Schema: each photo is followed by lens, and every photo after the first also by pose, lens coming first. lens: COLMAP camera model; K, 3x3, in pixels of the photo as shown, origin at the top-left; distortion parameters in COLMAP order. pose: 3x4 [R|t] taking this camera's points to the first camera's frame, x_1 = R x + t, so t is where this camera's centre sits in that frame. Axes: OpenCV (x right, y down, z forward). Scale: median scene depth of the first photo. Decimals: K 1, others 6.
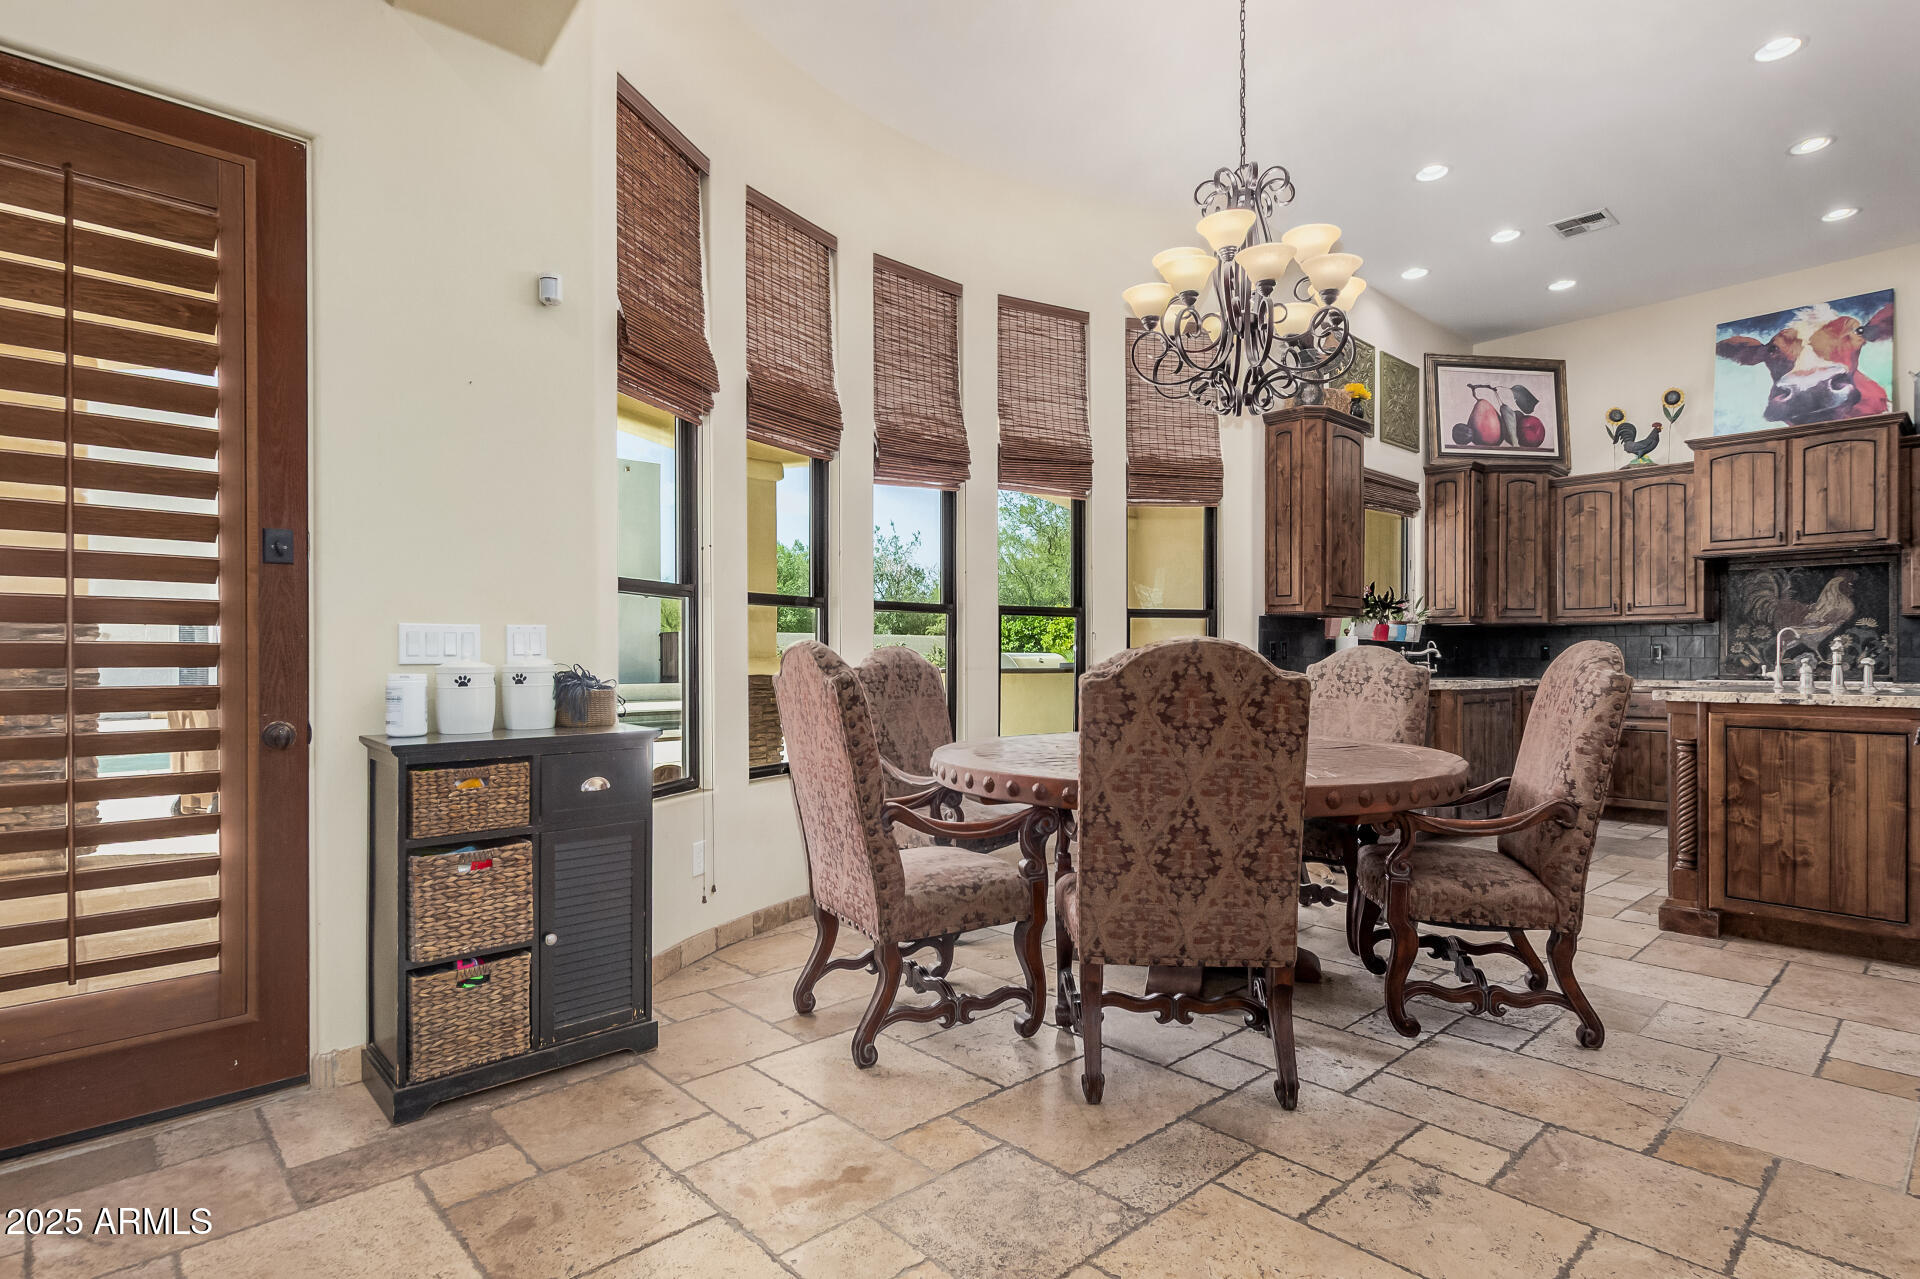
lens RADIAL K [[984.9, 0, 959.2], [0, 984.9, 643.3], [0, 0, 1]] dist [0.004065, 0.000484]
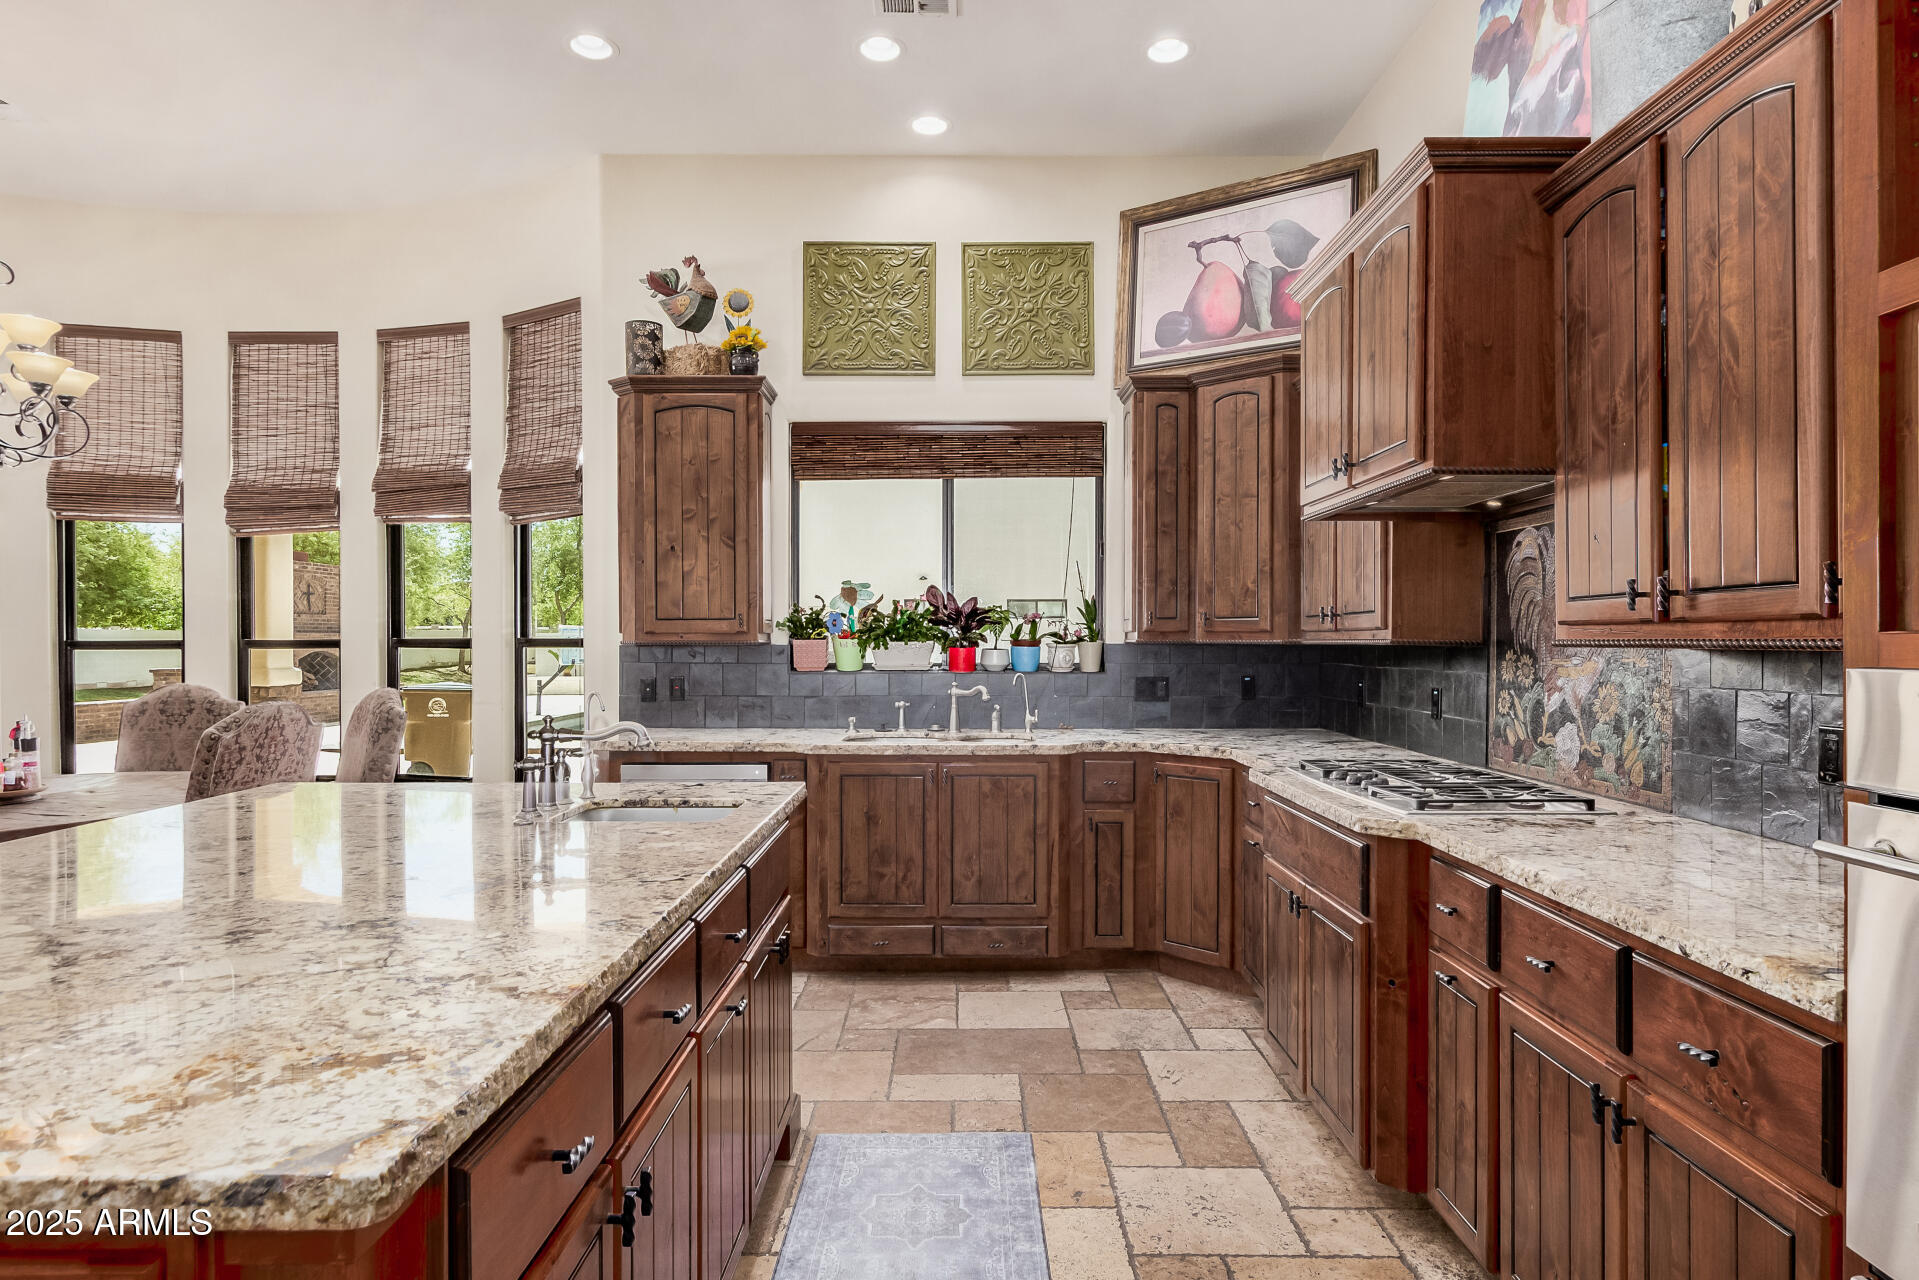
lens RADIAL K [[1028.9, 0, 959.5], [0, 1028.9, 640.0], [0, 0, 1]] dist [0.002559, 0.000515]
pose [[0.737329, 0.000119, -0.675533, 0.957585], [0.013836, 0.999788, 0.015278, -0.036452], [0.675392, -0.020612, 0.737171, 0.498750]]
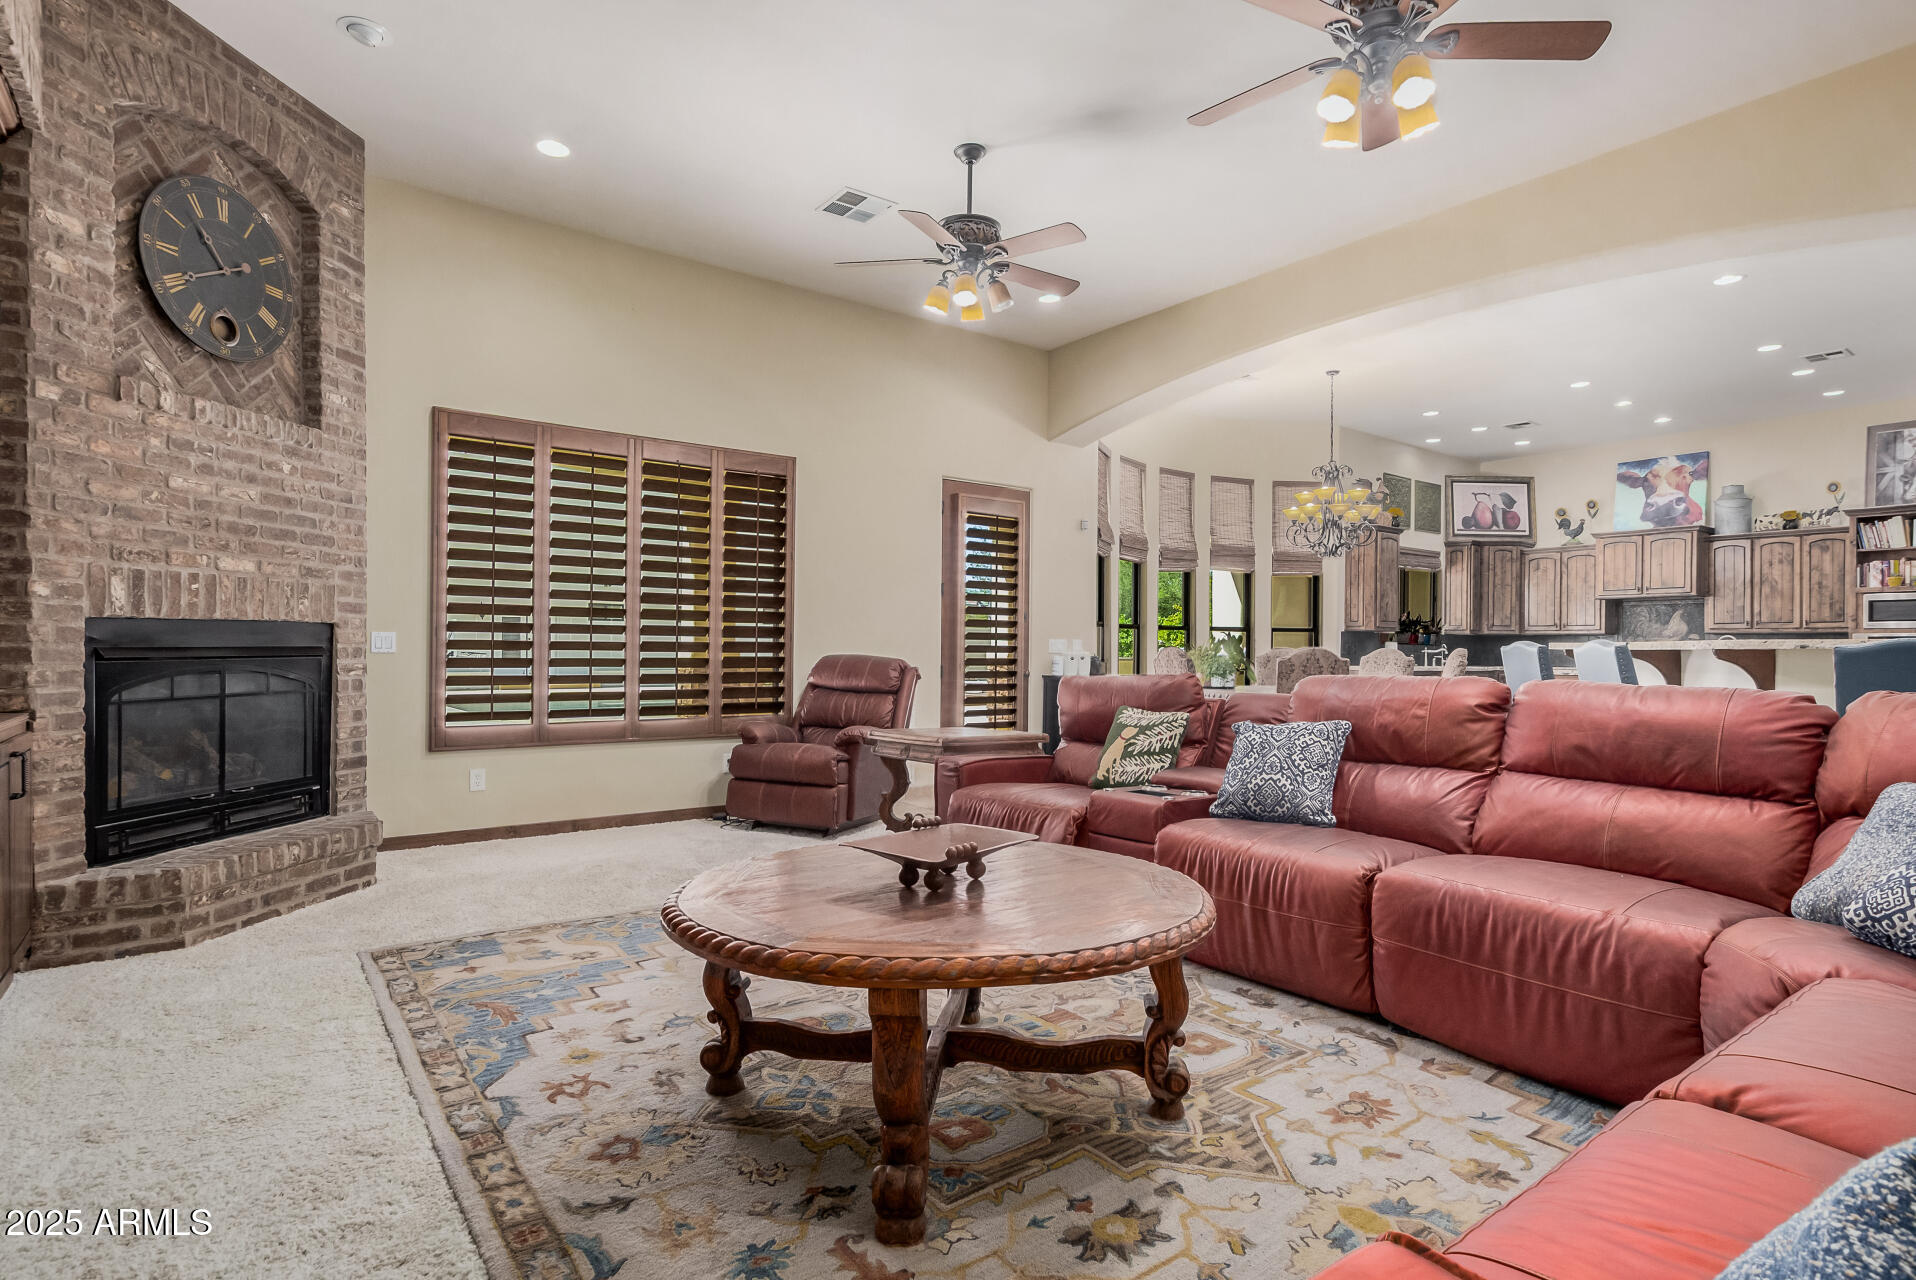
lens RADIAL K [[940.5, 0, 953.8], [0, 940.5, 649.8], [0, 0, 1]] dist [-0.001441, -0.001234]
pose [[0.994186, 0.008071, -0.107370, -0.220406], [-0.006537, 0.999872, 0.014631, -0.012537], [0.107474, -0.013844, 0.994111, -0.801242]]
